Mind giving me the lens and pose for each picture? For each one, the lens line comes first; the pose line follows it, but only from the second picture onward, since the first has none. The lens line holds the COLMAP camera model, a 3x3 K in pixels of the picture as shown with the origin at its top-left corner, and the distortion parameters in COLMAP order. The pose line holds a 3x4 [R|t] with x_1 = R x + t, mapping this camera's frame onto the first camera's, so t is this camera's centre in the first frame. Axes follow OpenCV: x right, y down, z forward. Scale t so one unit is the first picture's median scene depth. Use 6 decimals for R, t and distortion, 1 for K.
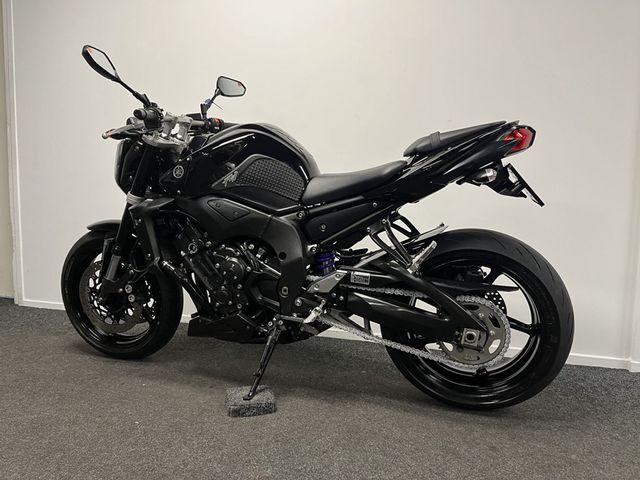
lens RADIAL K [[491.1, 0, 321.7], [0, 491.1, 242.5], [0, 0, 1]] dist [0.037603, -0.002763]
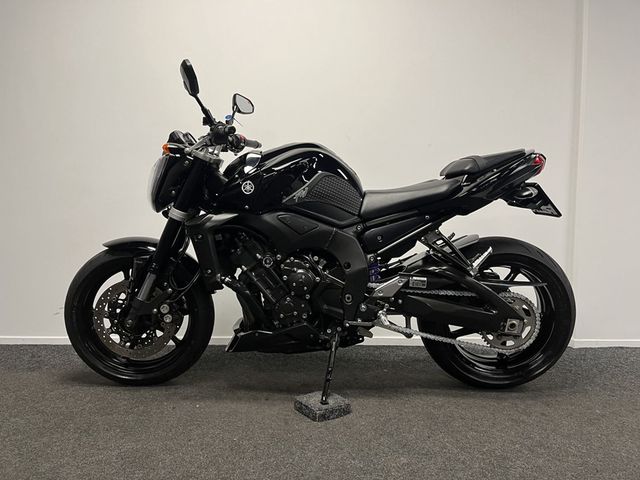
lens RADIAL K [[491.1, 0, 321.7], [0, 491.1, 242.5], [0, 0, 1]] dist [0.037603, -0.002763]
pose [[0.947128, -0.025413, 0.319847, -0.473517], [0.036139, 0.998964, -0.027644, 0.003868], [-0.318813, 0.037742, 0.947066, -0.004683]]
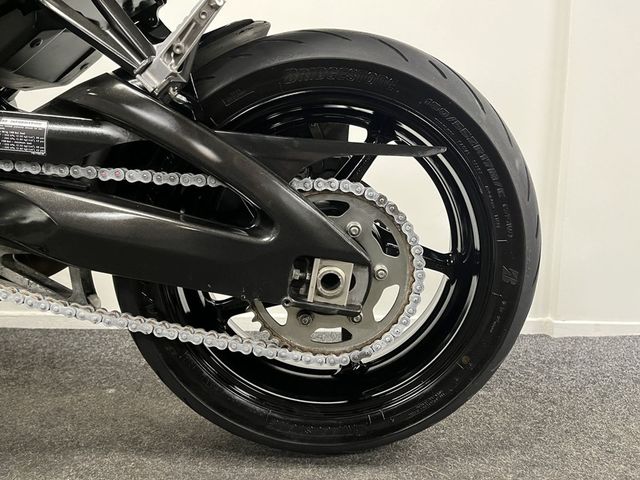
lens RADIAL K [[491.1, 0, 321.7], [0, 491.1, 242.5], [0, 0, 1]] dist [0.037603, -0.002763]
pose [[0.948670, -0.030981, 0.314746, 0.160759], [0.026305, 0.999472, 0.019092, 0.139550], [-0.315171, -0.009833, 0.948984, 0.584485]]
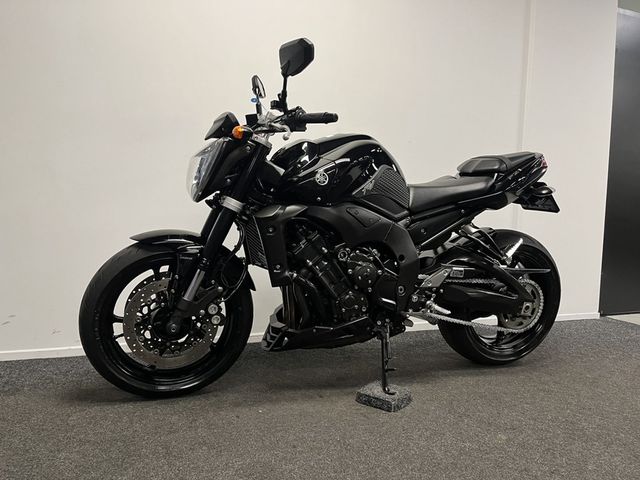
lens RADIAL K [[491.1, 0, 321.7], [0, 491.1, 242.5], [0, 0, 1]] dist [0.037603, -0.002763]
pose [[0.788742, -0.039901, 0.613428, -0.890406], [0.044225, 0.998989, 0.008116, -0.024380], [-0.613131, 0.020728, 0.789709, 0.237606]]
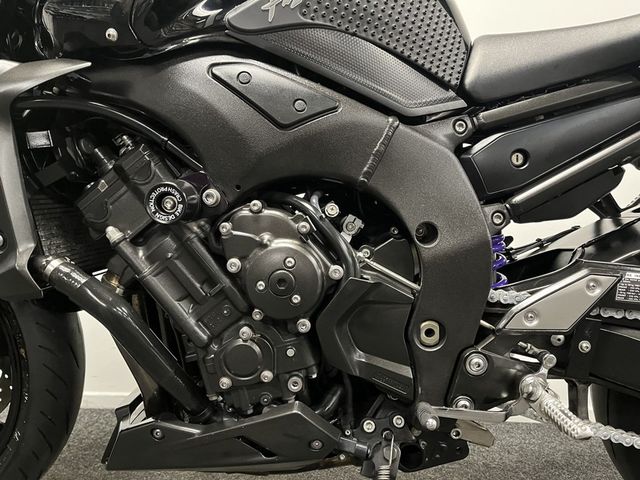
lens RADIAL K [[491.1, 0, 321.7], [0, 491.1, 242.5], [0, 0, 1]] dist [0.037603, -0.002763]
pose [[0.964947, 0.000037, 0.262445, -0.245005], [0.020106, 0.997051, -0.074063, 0.058234], [-0.261674, 0.076743, 0.962100, 0.674550]]
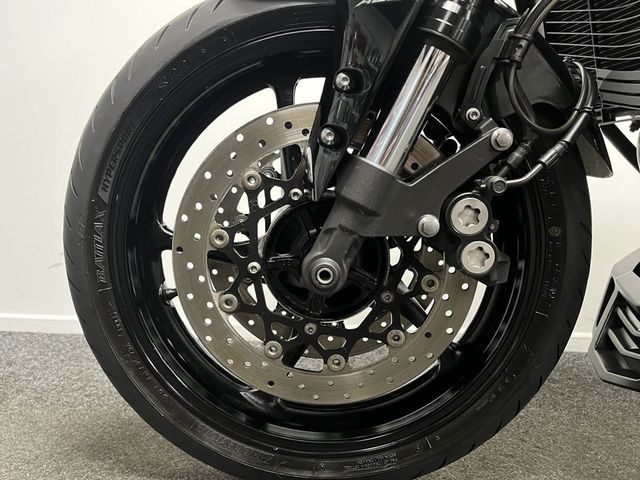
lens RADIAL K [[491.1, 0, 321.7], [0, 491.1, 242.5], [0, 0, 1]] dist [0.037603, -0.002763]
pose [[0.954504, -0.012337, 0.297941, -0.612714], [0.012872, 0.999917, 0.000167, 0.123035], [-0.297919, 0.003676, 0.954584, 0.934186]]
